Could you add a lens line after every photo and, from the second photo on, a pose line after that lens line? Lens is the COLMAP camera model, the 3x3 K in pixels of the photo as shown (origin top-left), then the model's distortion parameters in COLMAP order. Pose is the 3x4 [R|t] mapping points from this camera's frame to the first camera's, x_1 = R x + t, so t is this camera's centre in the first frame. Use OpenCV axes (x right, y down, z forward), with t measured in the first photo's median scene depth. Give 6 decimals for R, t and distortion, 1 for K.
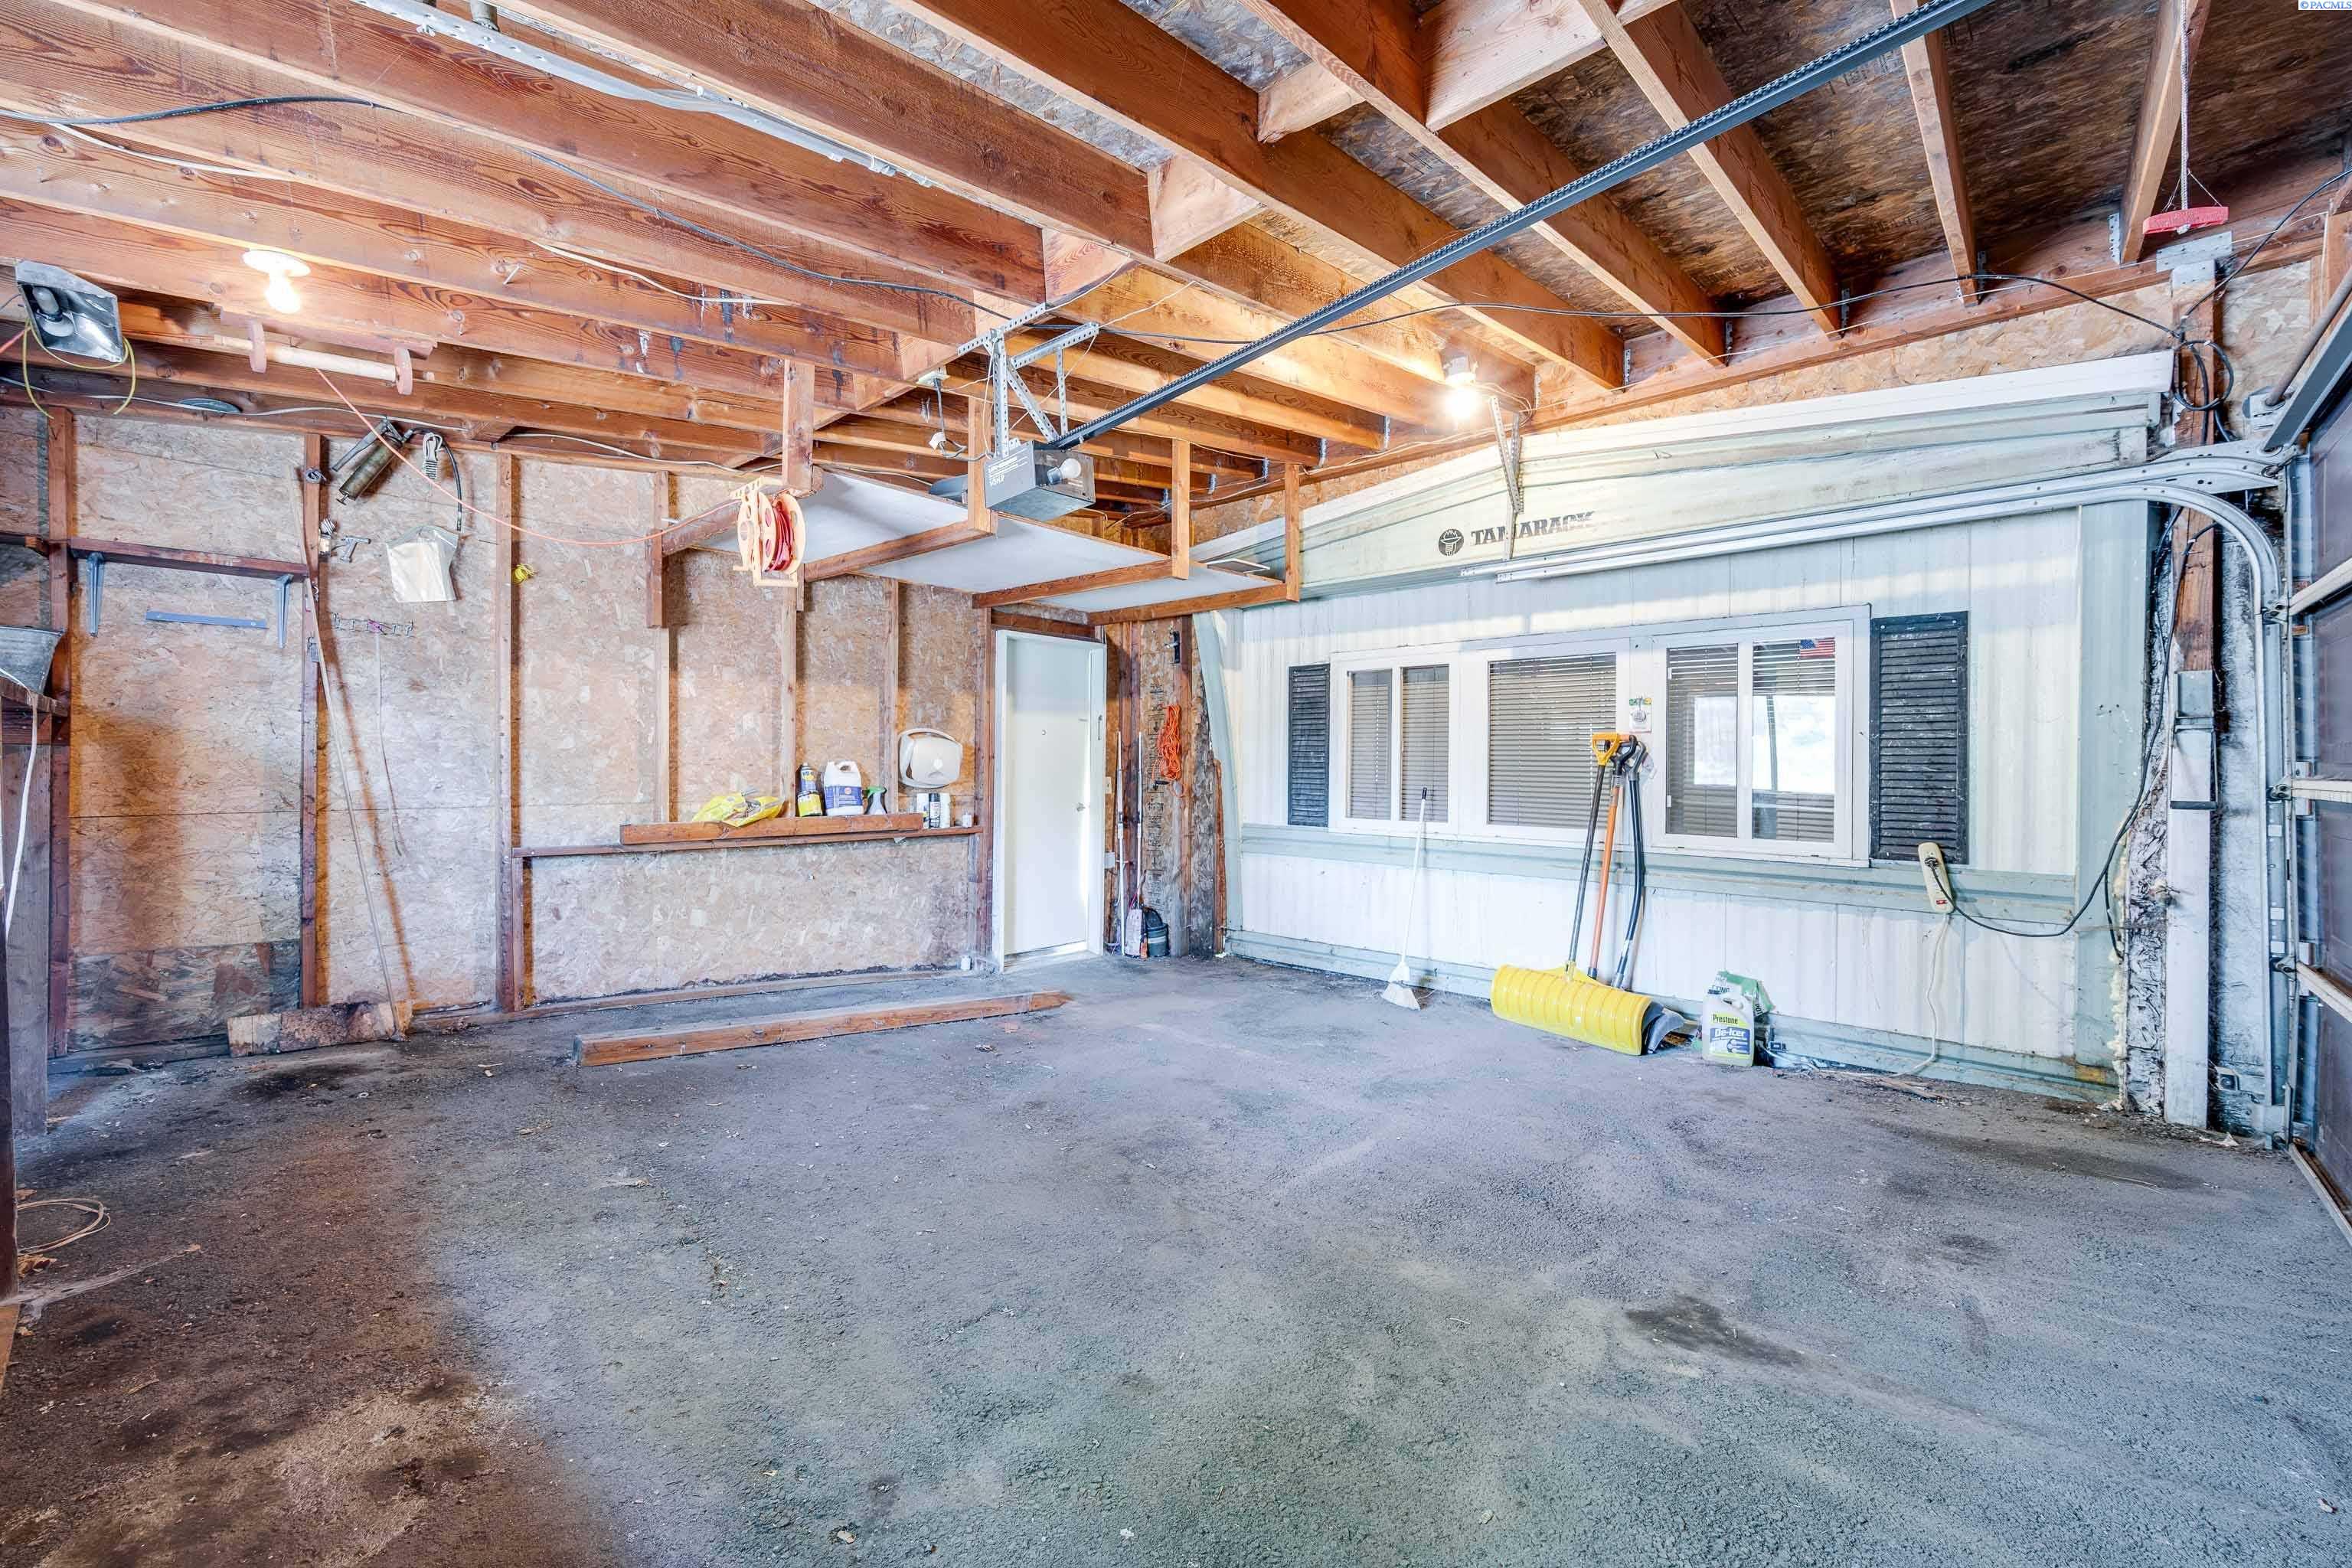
lens RADIAL K [[938.7, 0, 1188.0], [0, 938.7, 771.1], [0, 0, 1]] dist [-0.001418, -0.000008]
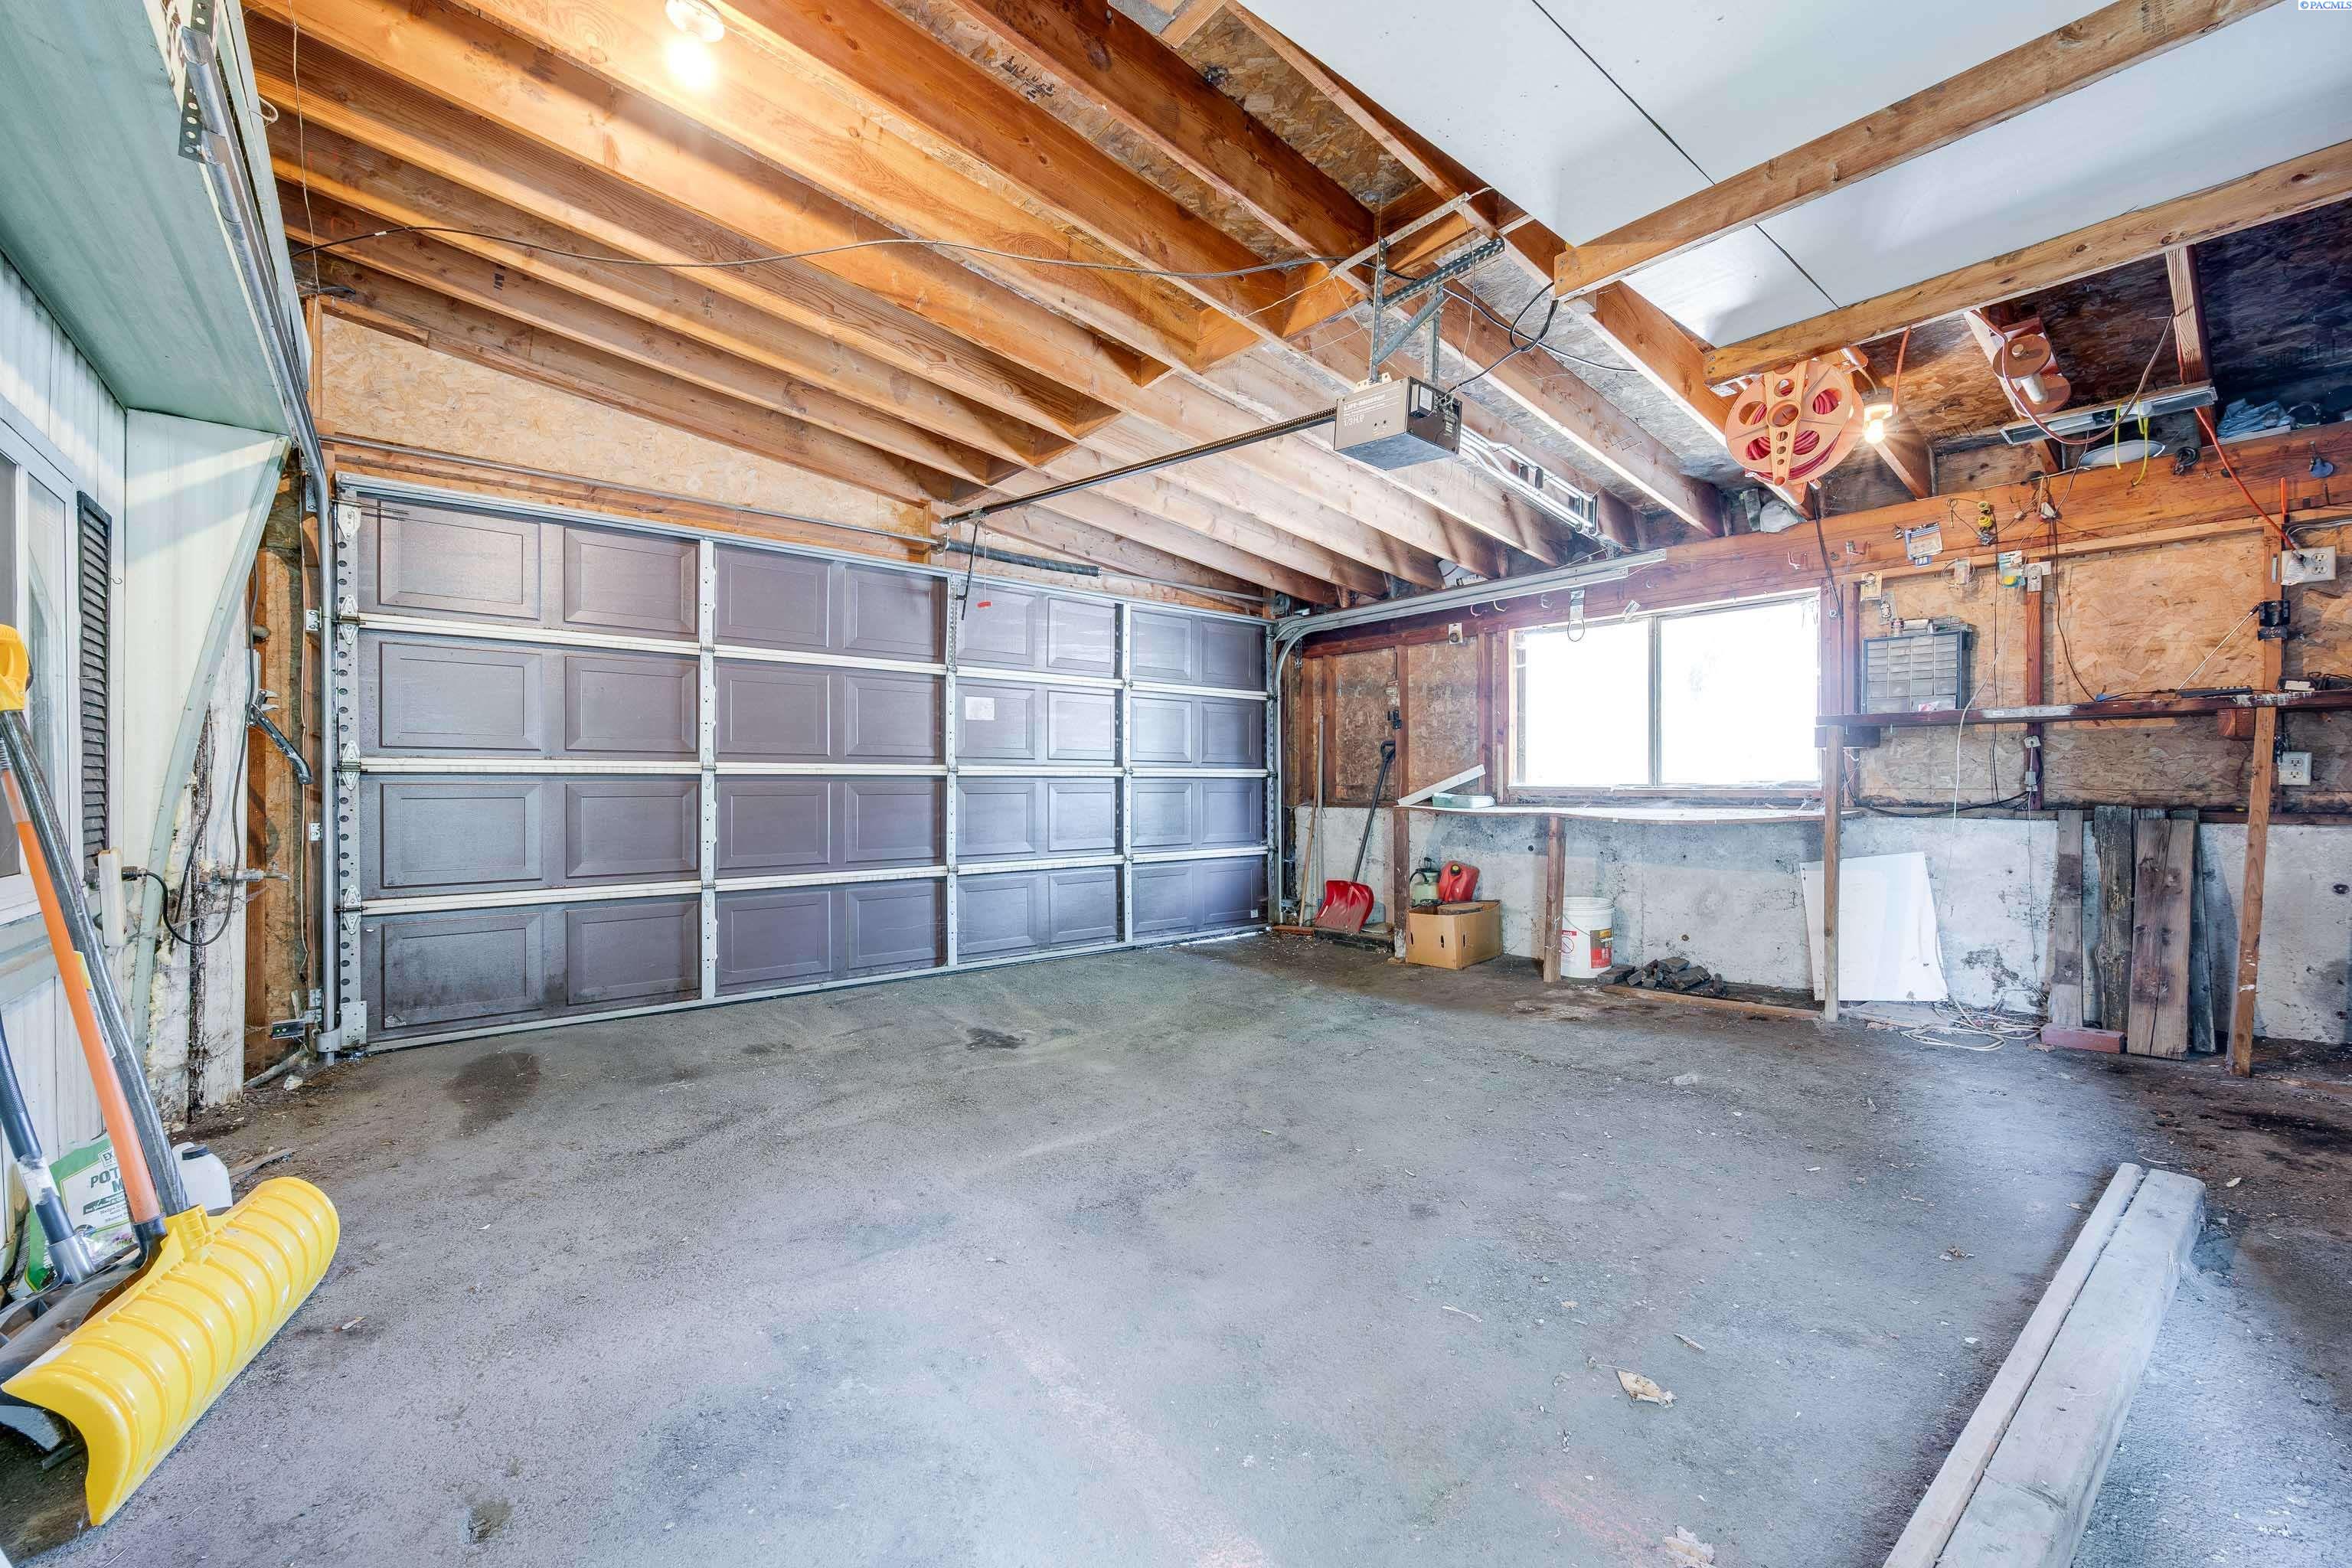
lens RADIAL K [[938.7, 0, 1188.0], [0, 938.7, 771.1], [0, 0, 1]] dist [-0.001418, -0.000008]
pose [[-0.989195, -0.006051, 0.146478, -0.108096], [-0.006713, 0.999969, -0.004030, 0.025976], [-0.146449, -0.004970, -0.989206, 2.148177]]
